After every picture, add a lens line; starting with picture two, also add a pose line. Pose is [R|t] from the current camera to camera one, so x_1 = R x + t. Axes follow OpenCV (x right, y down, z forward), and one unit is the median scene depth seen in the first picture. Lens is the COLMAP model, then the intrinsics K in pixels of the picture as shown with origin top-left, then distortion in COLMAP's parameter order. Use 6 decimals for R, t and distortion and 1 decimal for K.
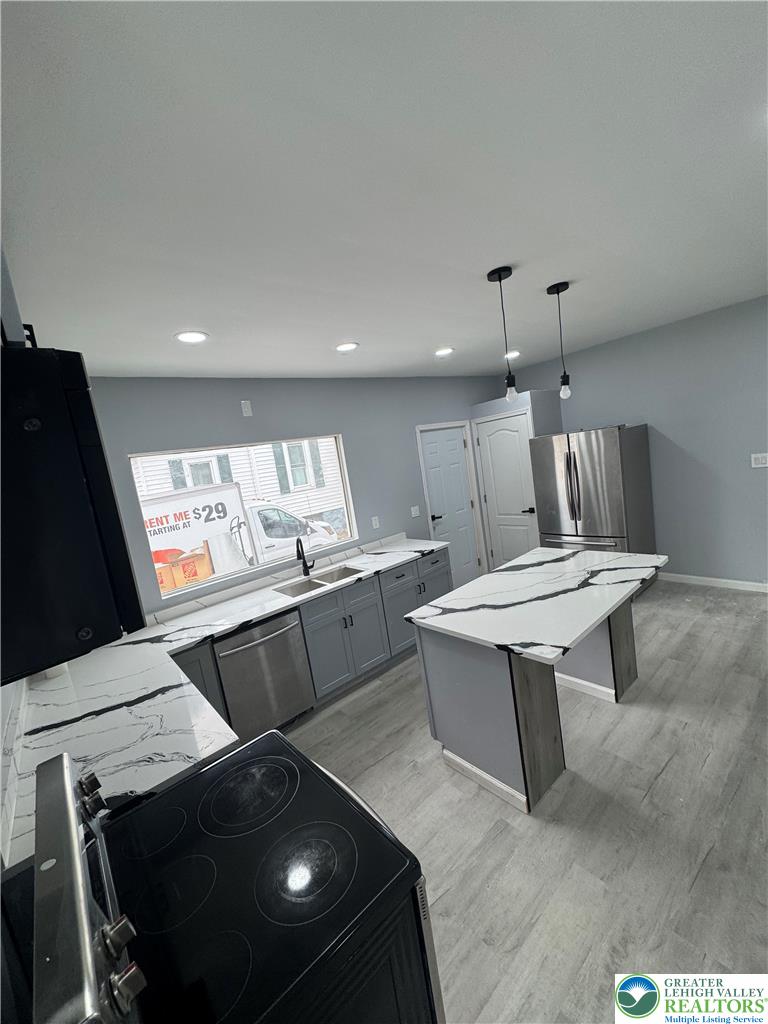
lens RADIAL K [[406.8, 0, 384.0], [0, 406.8, 512.0], [0, 0, 1]] dist [0.000951, 0.000484]
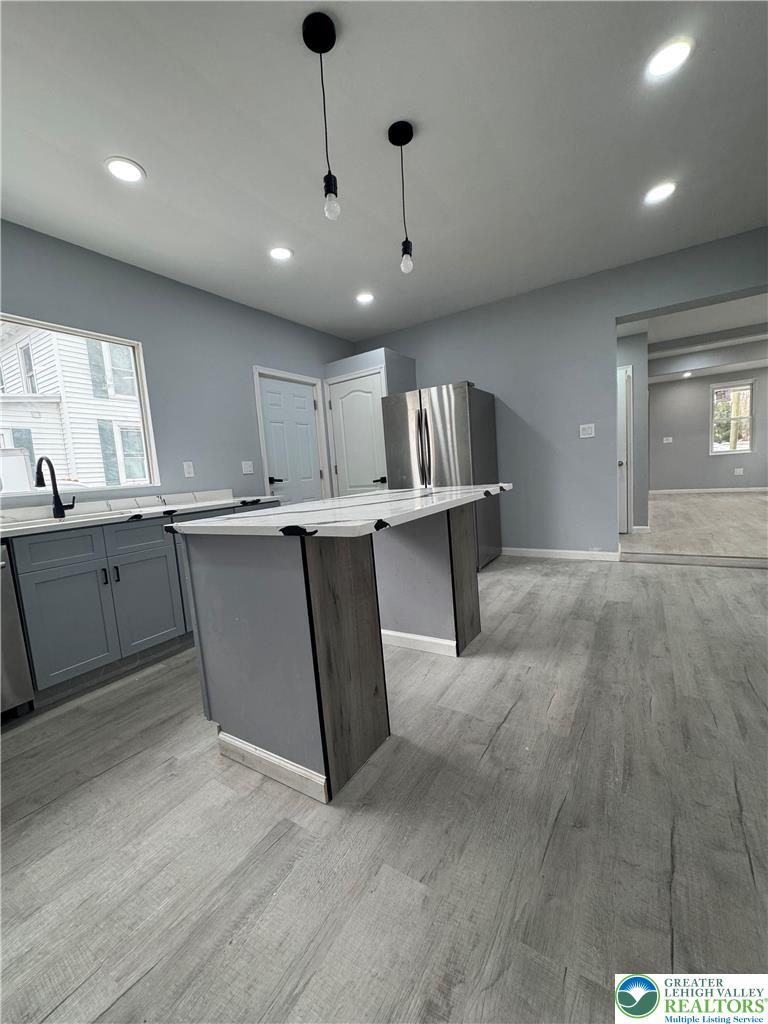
lens RADIAL K [[406.8, 0, 384.0], [0, 406.8, 512.0], [0, 0, 1]] dist [0.000951, 0.000484]
pose [[0.951435, 0.049567, 0.303832, 0.162954], [-0.029805, 0.997148, -0.069342, 0.238064], [-0.306402, 0.056918, 0.950199, 0.243819]]
